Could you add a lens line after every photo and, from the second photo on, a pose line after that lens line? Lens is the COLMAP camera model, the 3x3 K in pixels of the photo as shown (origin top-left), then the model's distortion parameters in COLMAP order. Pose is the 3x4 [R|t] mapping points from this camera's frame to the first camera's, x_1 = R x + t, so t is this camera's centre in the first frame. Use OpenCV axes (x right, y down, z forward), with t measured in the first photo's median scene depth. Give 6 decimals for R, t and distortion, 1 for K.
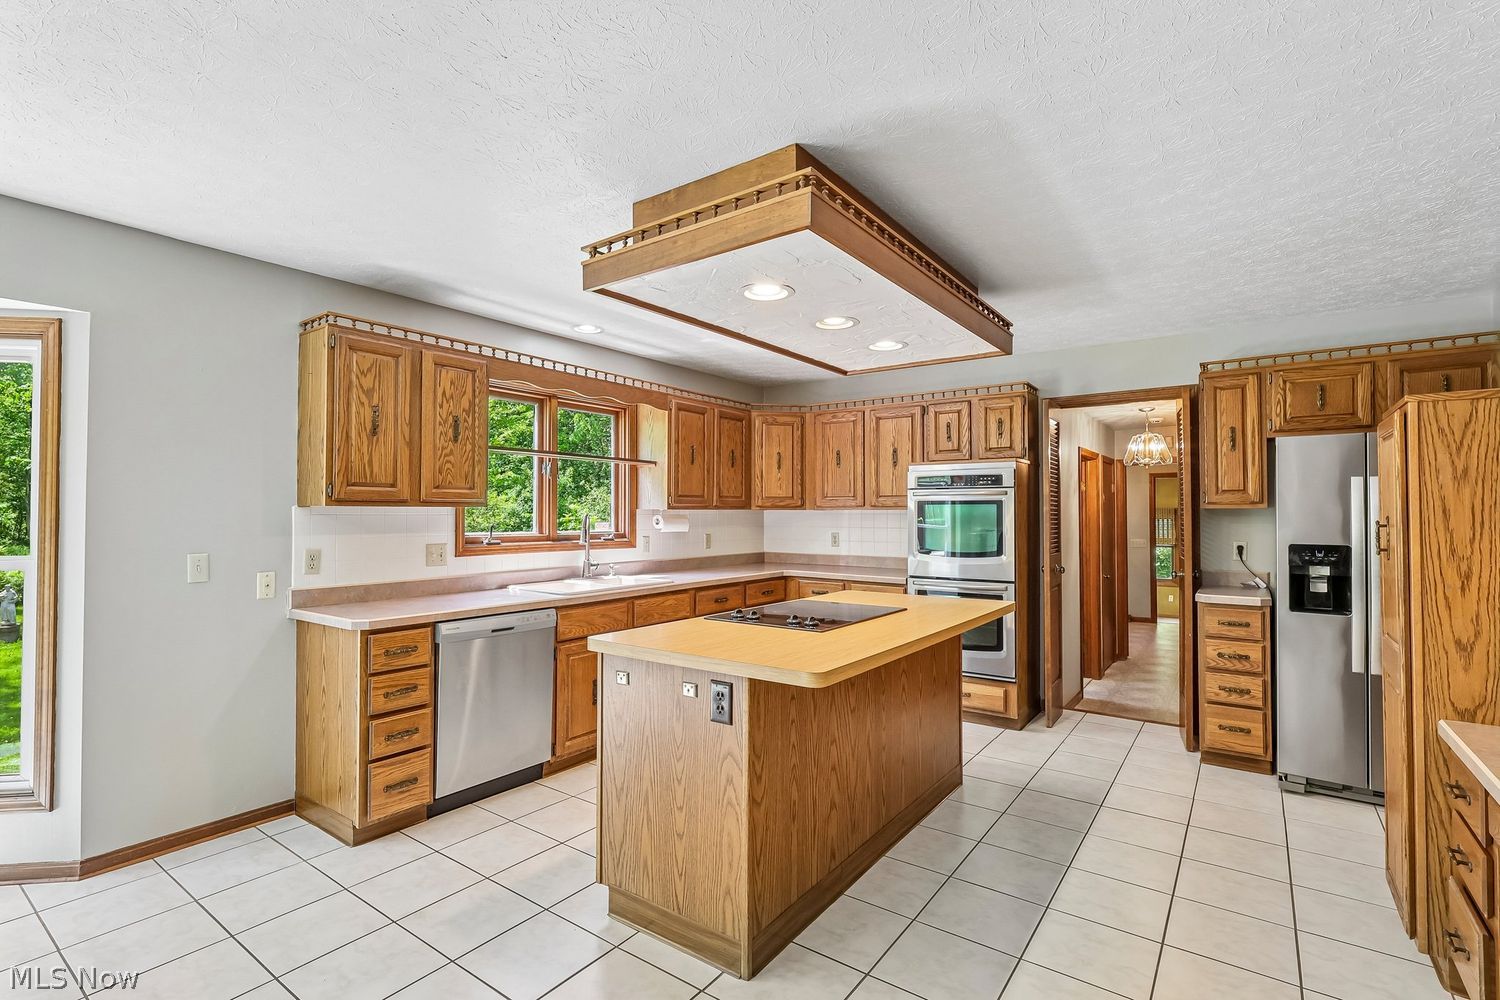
lens RADIAL K [[695.8, 0, 746.5], [0, 695.8, 504.2], [0, 0, 1]] dist [-0.001570, -0.000052]
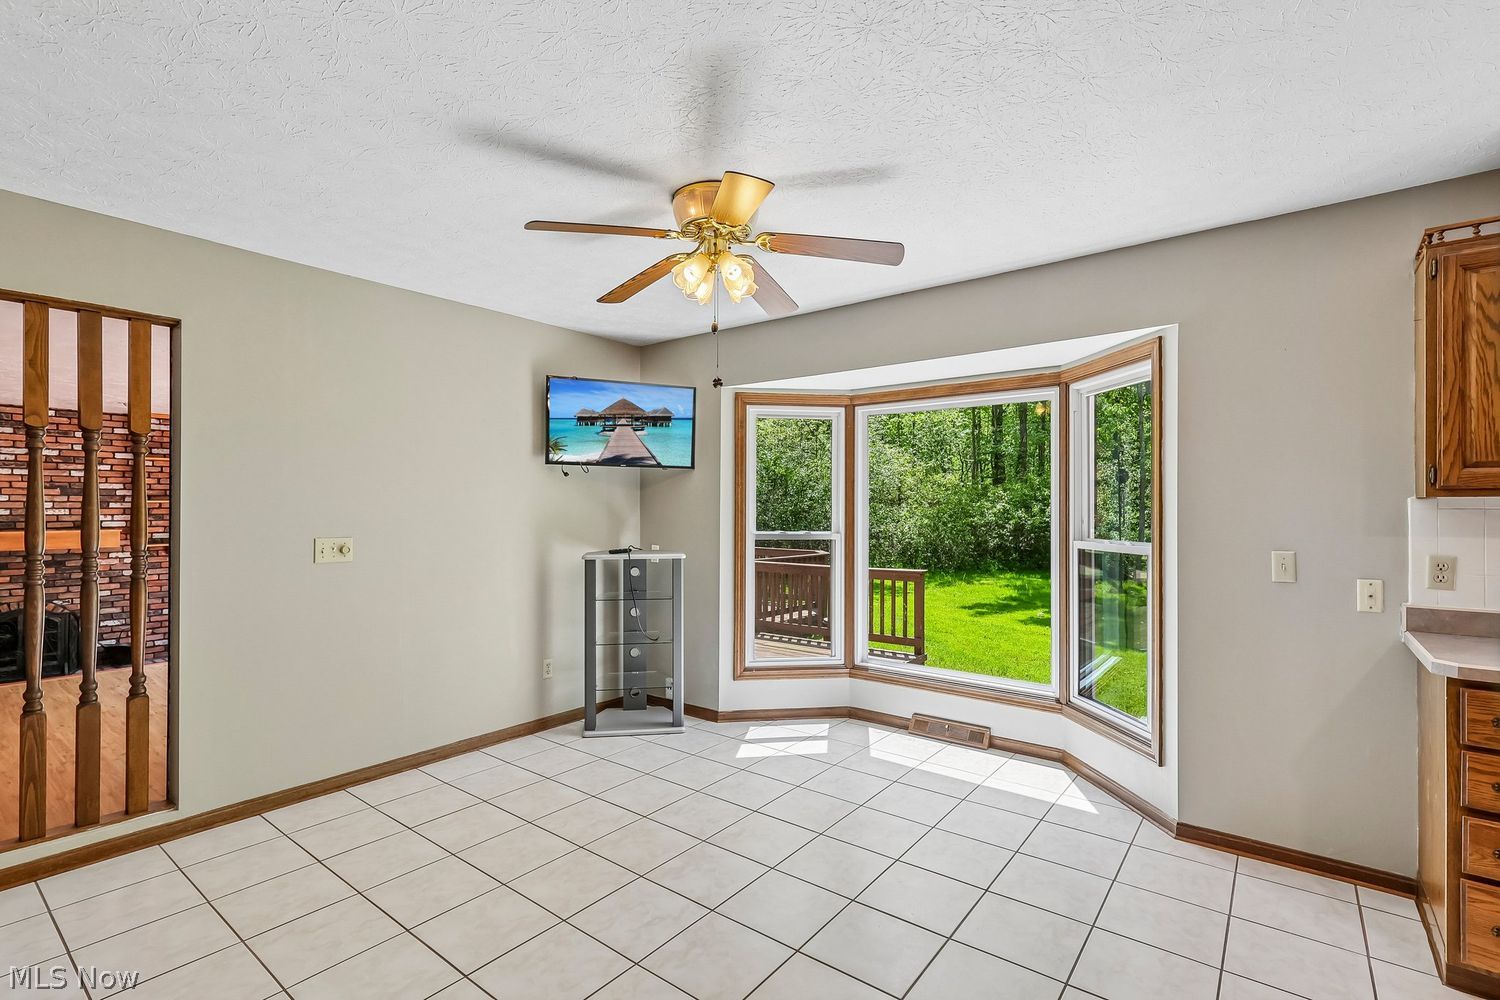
lens RADIAL K [[695.8, 0, 746.5], [0, 695.8, 504.2], [0, 0, 1]] dist [-0.001570, -0.000052]
pose [[-0.040341, -0.003781, -0.999179, 0.140343], [0.014513, 0.999885, -0.004370, 0.002576], [0.999081, -0.014677, -0.040282, 0.292523]]
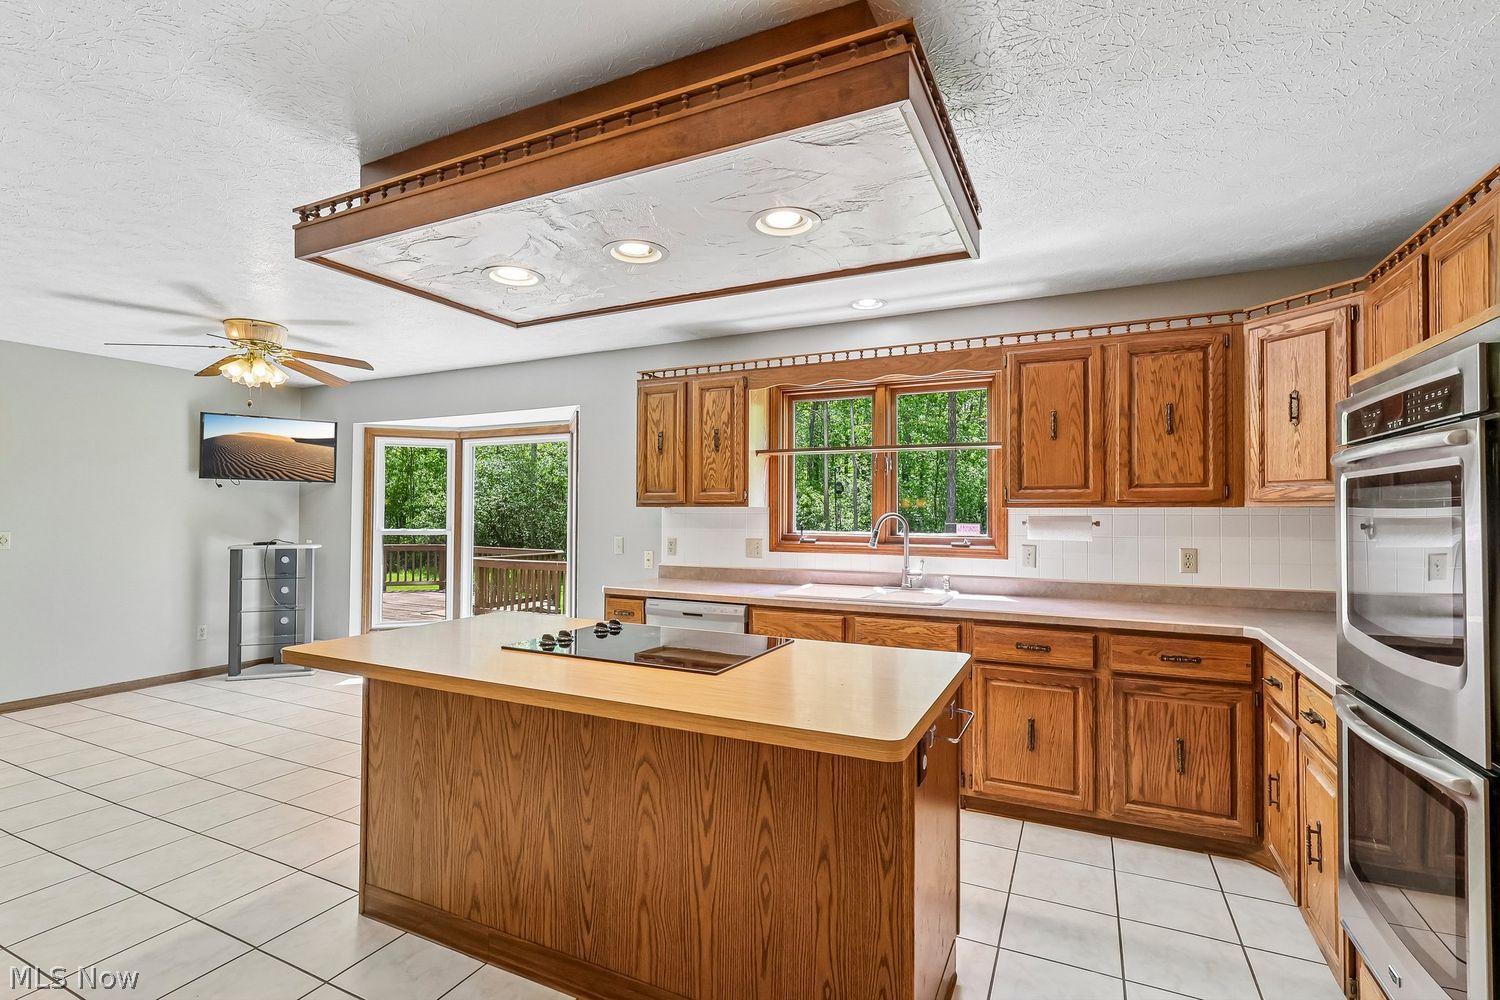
lens RADIAL K [[695.1, 0, 751.6], [0, 695.1, 504.3], [0, 0, 1]] dist [0.000200, 0.000394]
pose [[0.176655, -0.012609, -0.984192, 0.794259], [0.009094, 0.999896, -0.011178, 0.014425], [0.984231, -0.006975, 0.176752, 0.904639]]
